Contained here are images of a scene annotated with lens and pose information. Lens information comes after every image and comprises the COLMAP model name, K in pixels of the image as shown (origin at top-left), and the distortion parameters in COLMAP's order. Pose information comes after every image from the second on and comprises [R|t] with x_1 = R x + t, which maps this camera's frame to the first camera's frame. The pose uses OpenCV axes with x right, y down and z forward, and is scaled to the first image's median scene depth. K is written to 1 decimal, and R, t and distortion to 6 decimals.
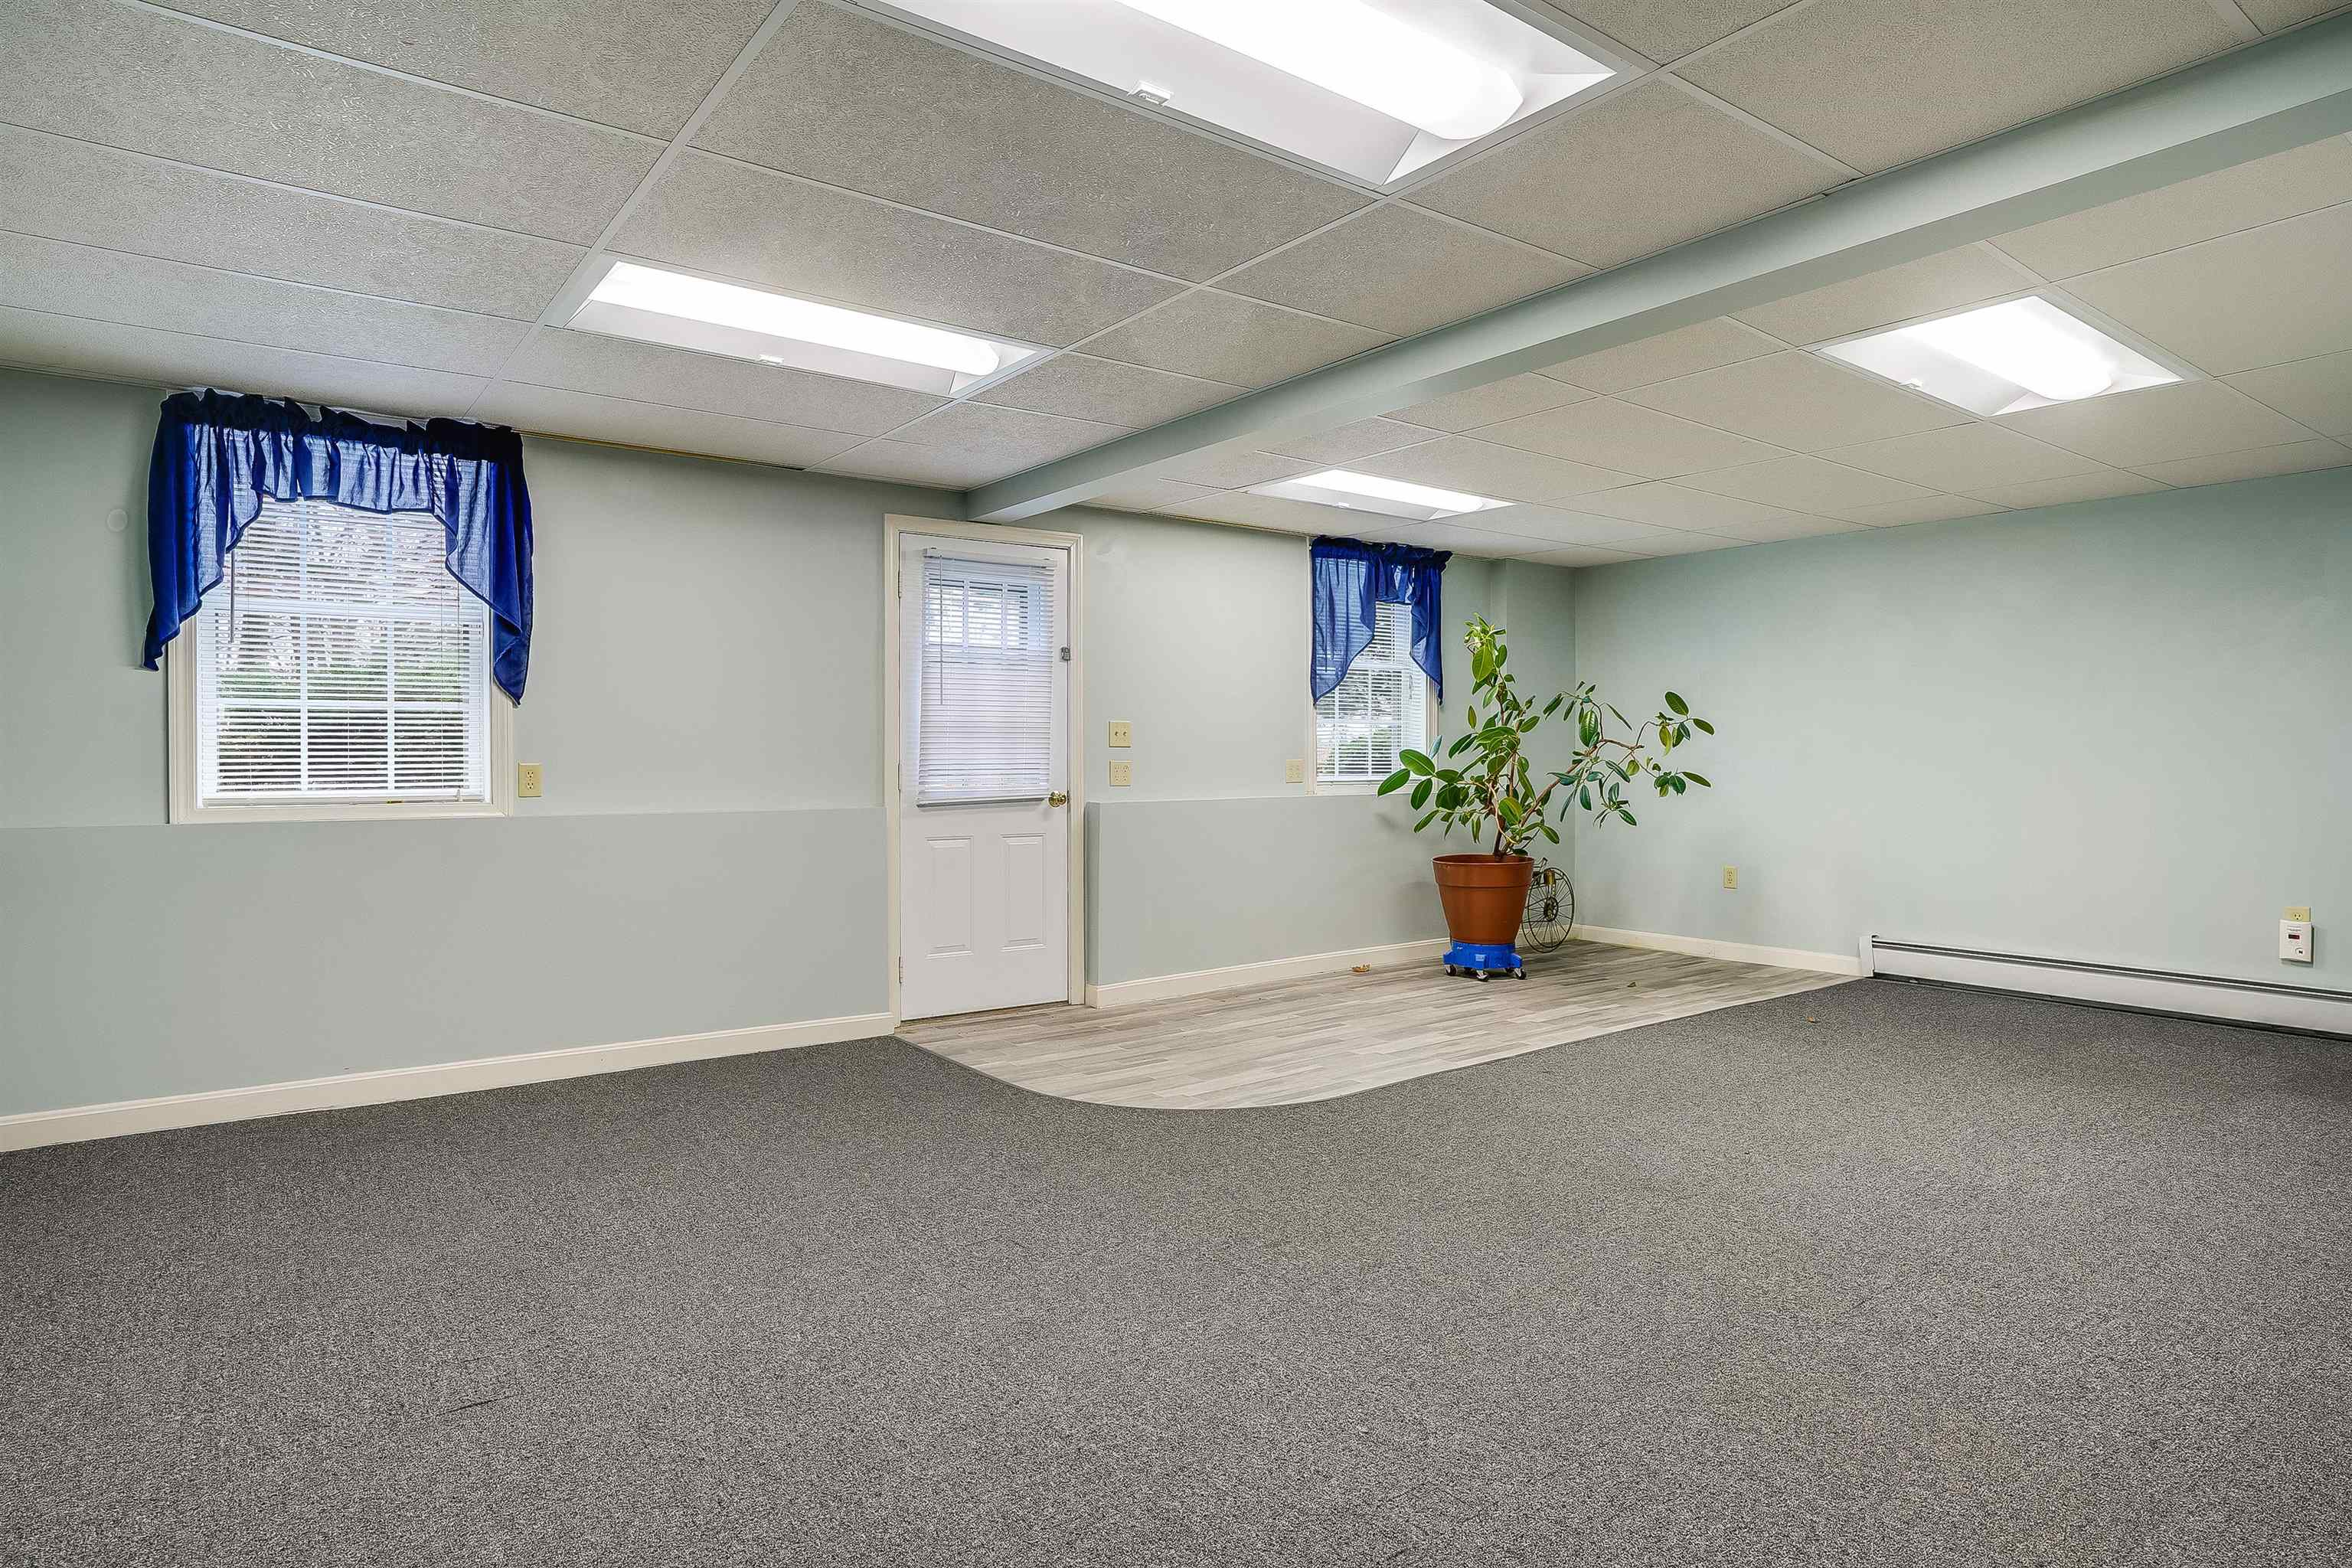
lens RADIAL K [[1298.5, 0, 1176.0], [0, 1298.5, 784.0], [0, 0, 1]] dist [-0.035944, -0.000126]
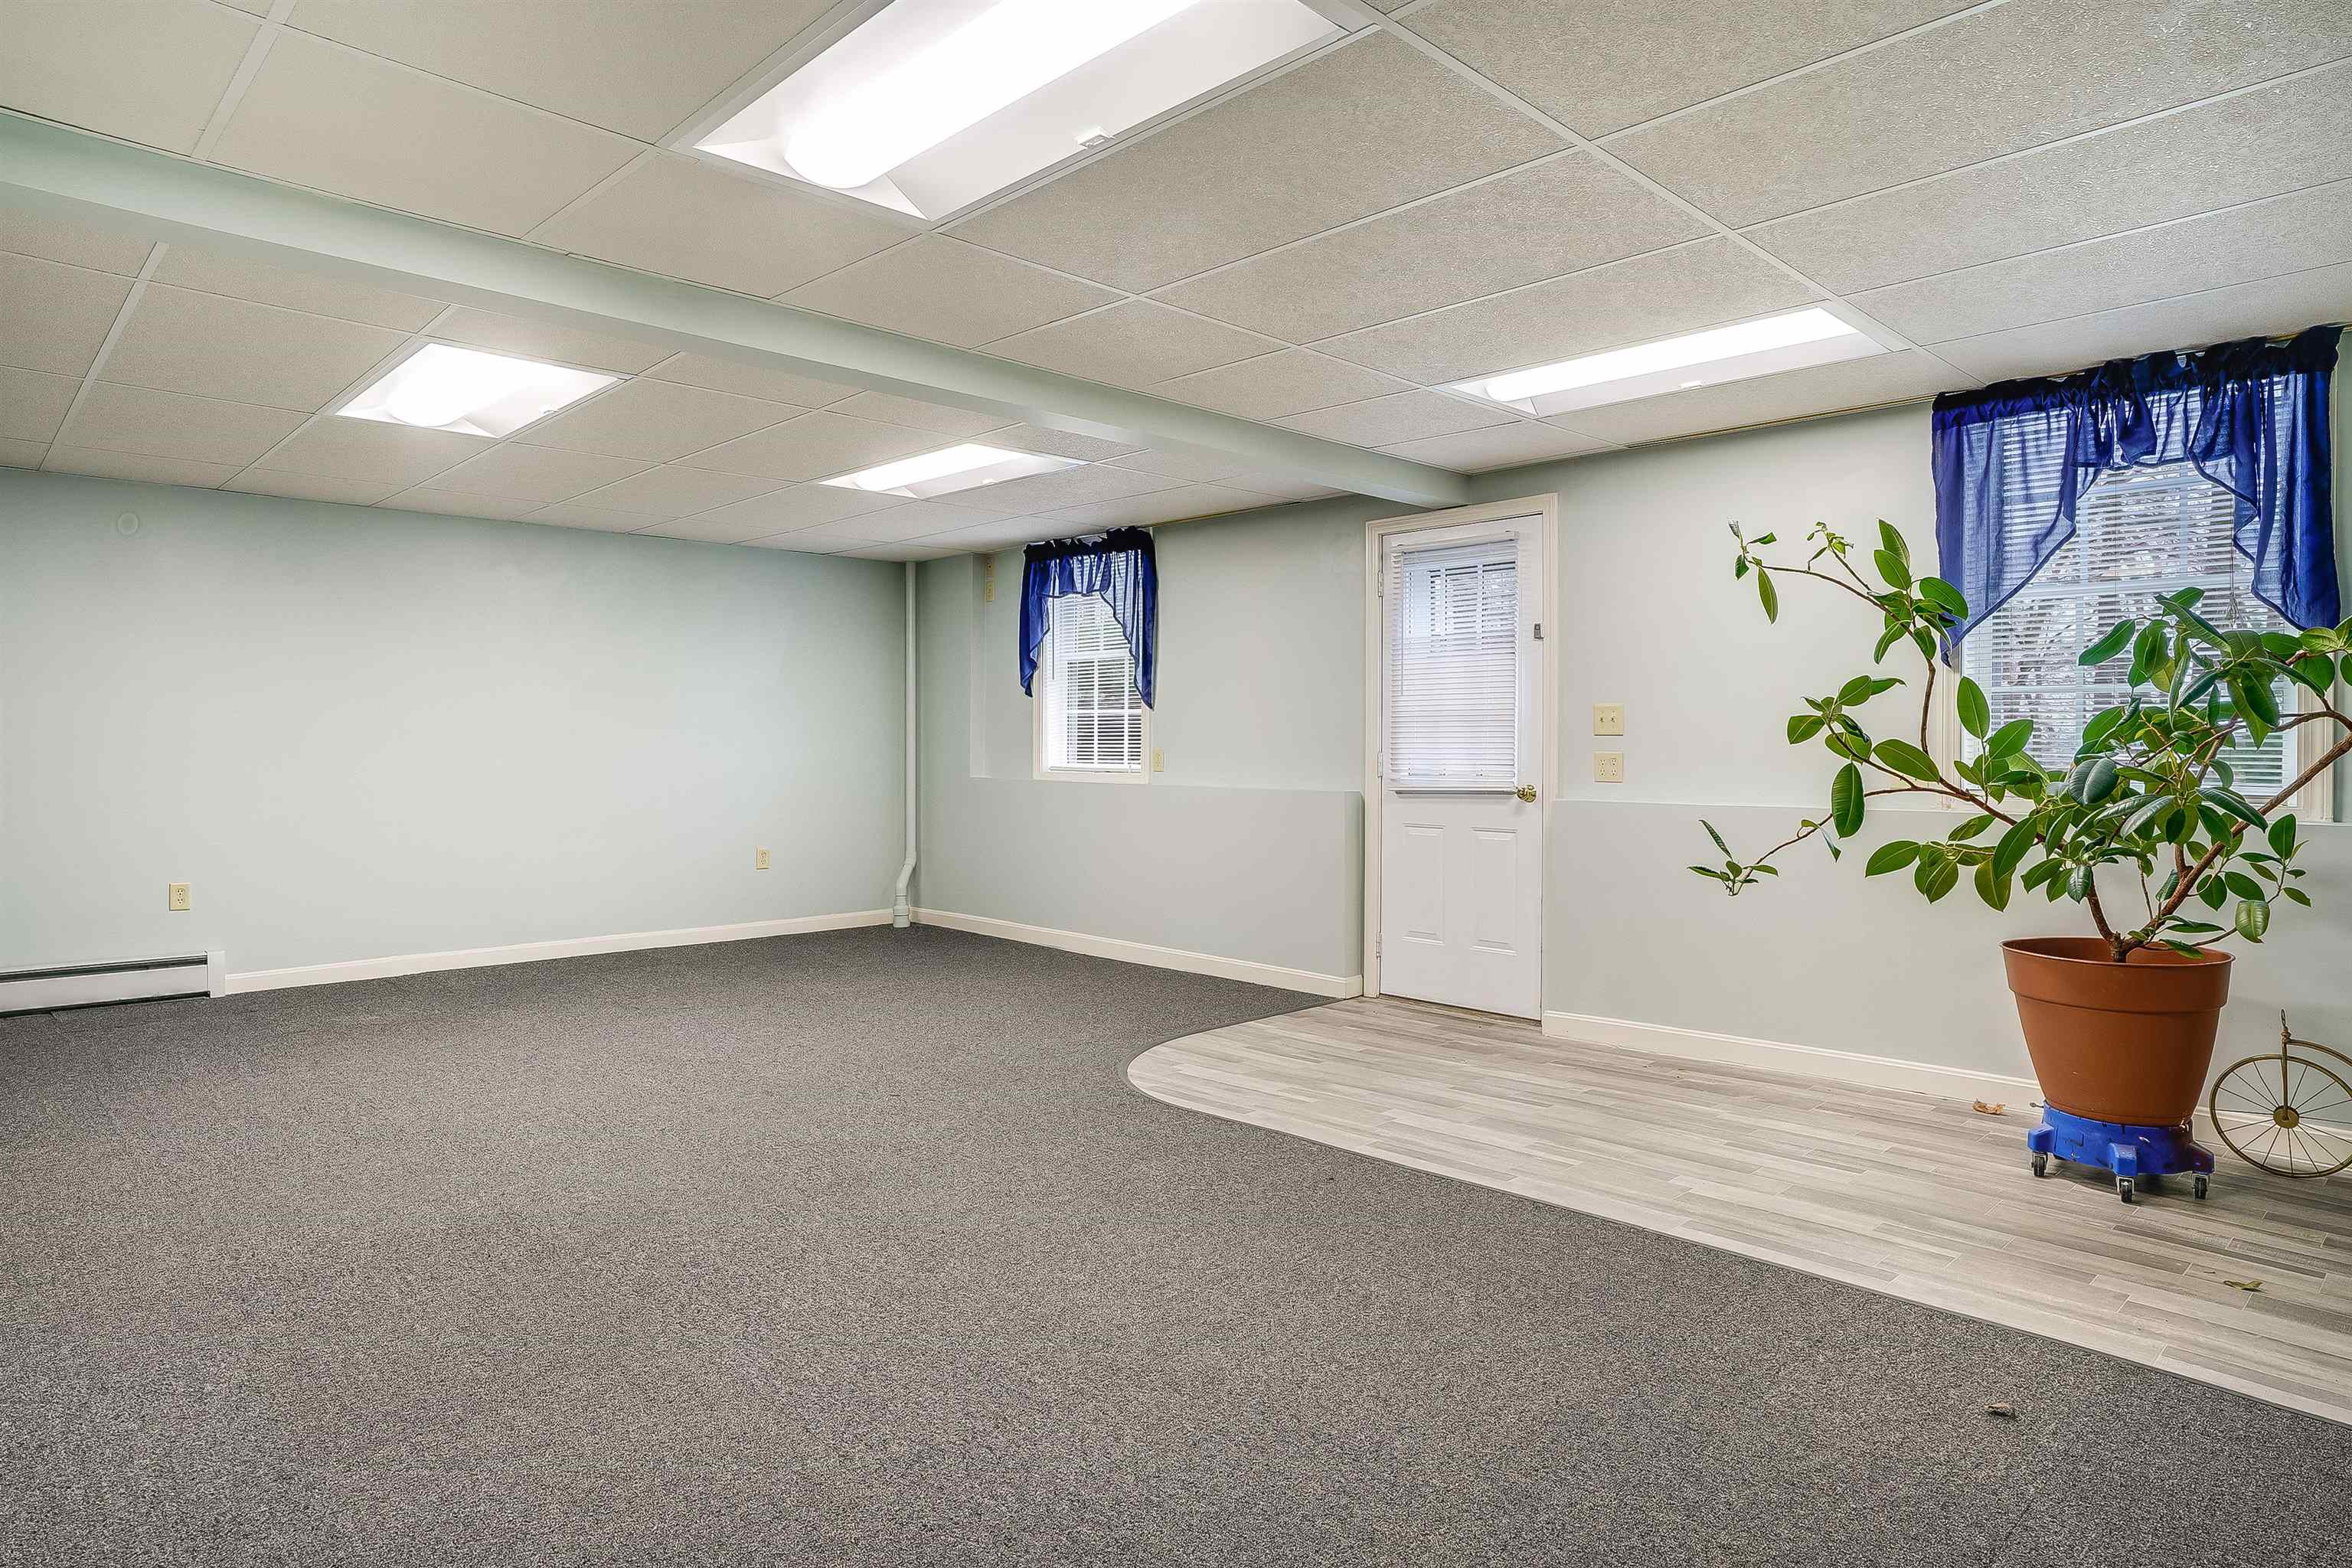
lens RADIAL K [[1350.2, 0, 1176.0], [0, 1350.2, 784.0], [0, 0, 1]] dist [-0.003500, -0.000896]
pose [[0.134336, 0.036006, -0.990281, 0.809664], [-0.019974, 0.999235, 0.033622, -0.021923], [0.990735, 0.015264, 0.134952, 0.633069]]
